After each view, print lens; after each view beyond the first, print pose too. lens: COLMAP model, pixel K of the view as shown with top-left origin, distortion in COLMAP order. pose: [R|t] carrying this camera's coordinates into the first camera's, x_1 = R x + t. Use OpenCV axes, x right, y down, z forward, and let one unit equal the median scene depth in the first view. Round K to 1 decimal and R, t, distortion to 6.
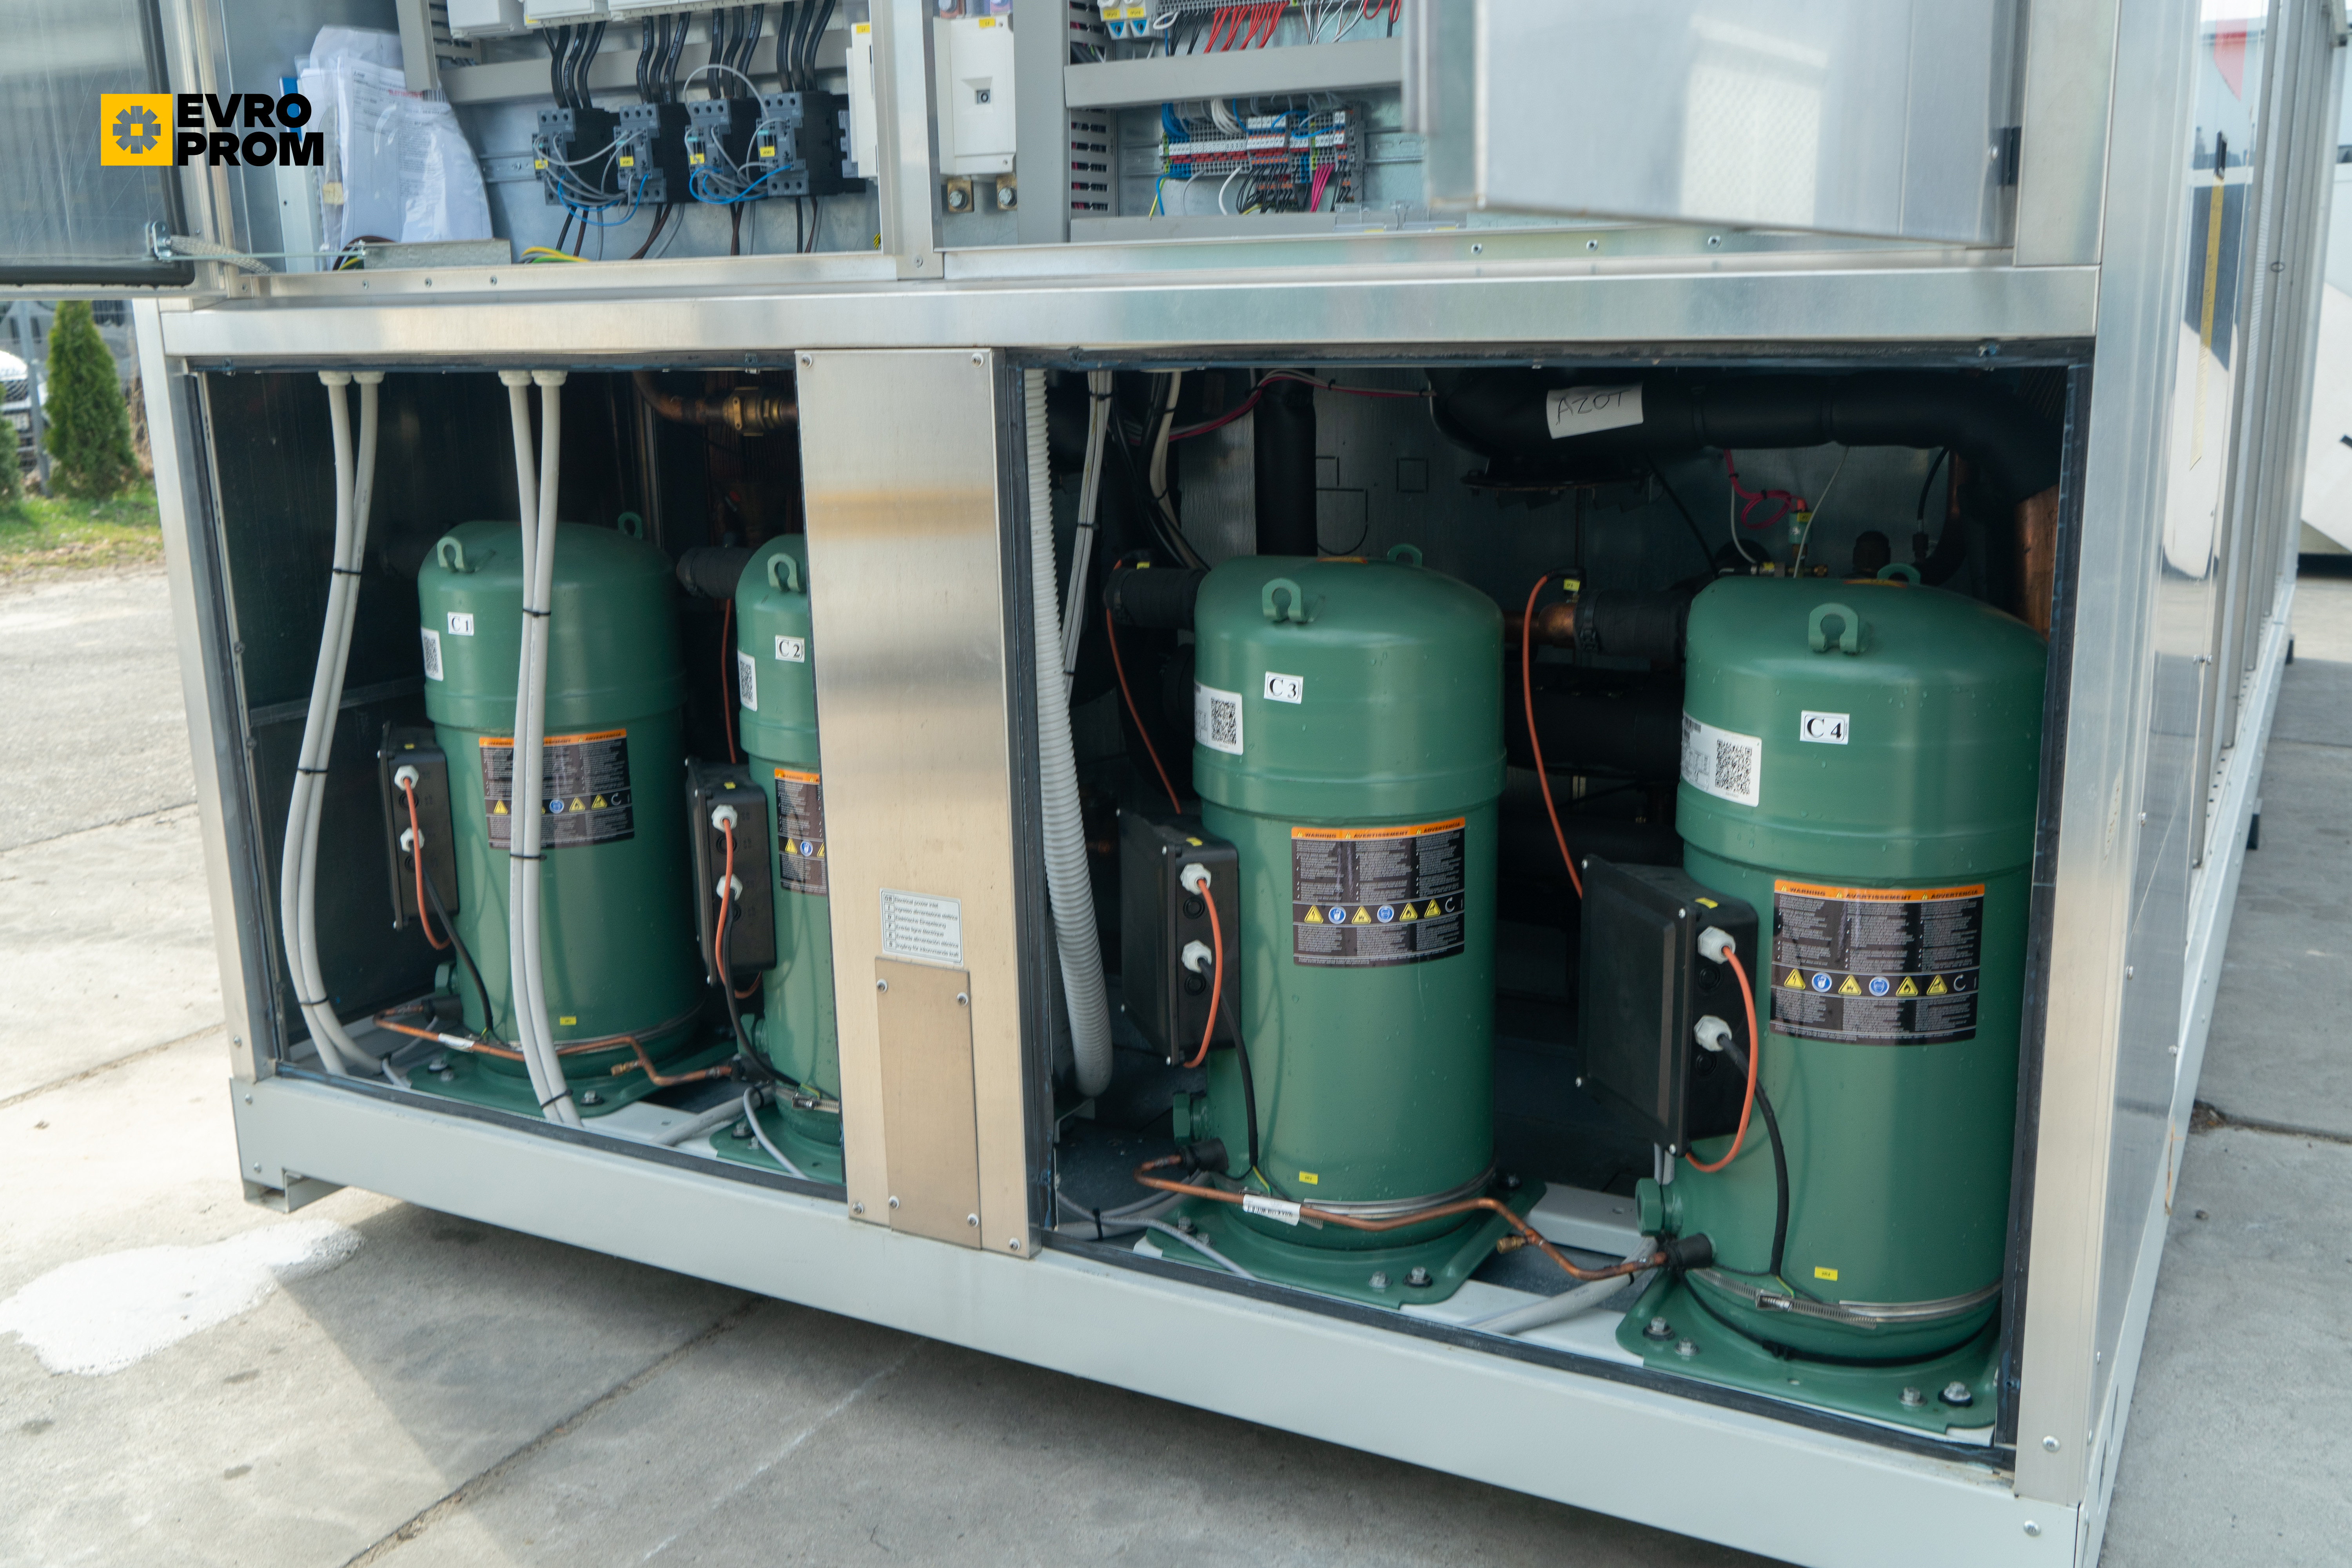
lens RADIAL K [[2083.3, 0, 1176.0], [0, 2083.3, 784.0], [0, 0, 1]] dist [0.009722, 0.012954]
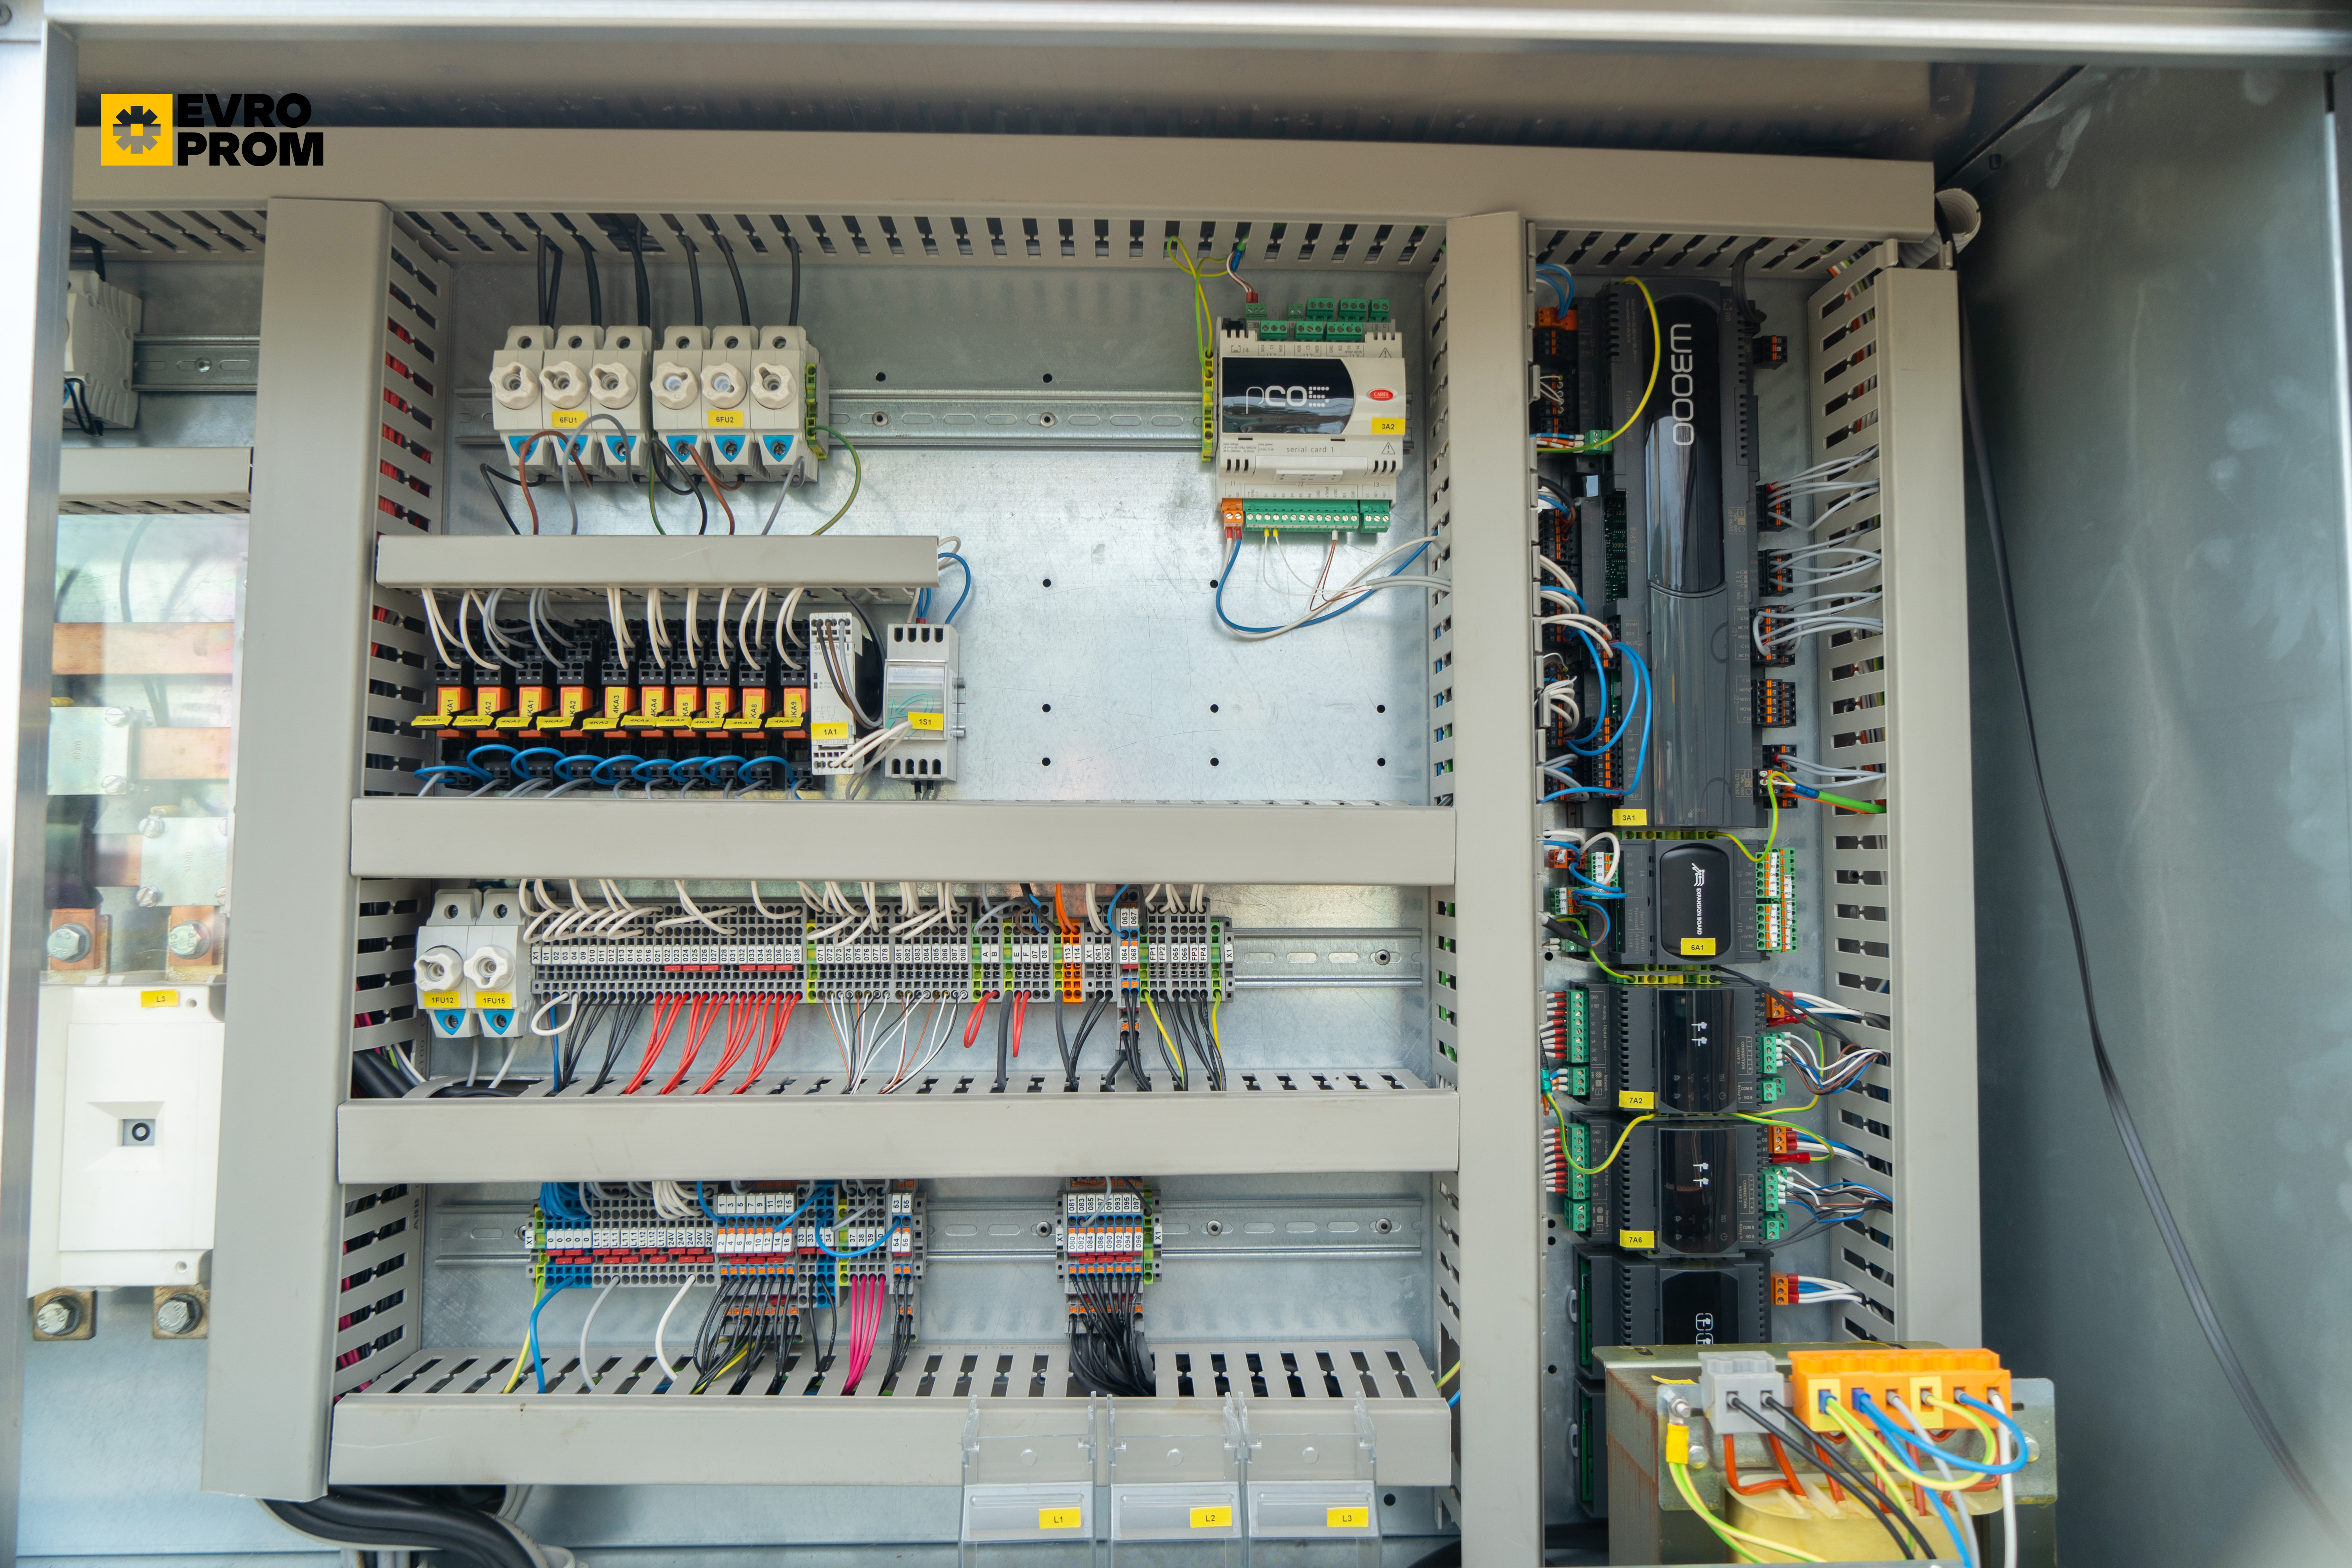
lens RADIAL K [[1553.5, 0, 1176.0], [0, 1553.5, 784.0], [0, 0, 1]] dist [-0.032635, 0.031771]
pose [[0.864965, 0.045503, 0.499765, -0.057254], [0.094868, 0.963097, -0.251881, -0.256829], [-0.492784, 0.265280, 0.828729, 0.478320]]
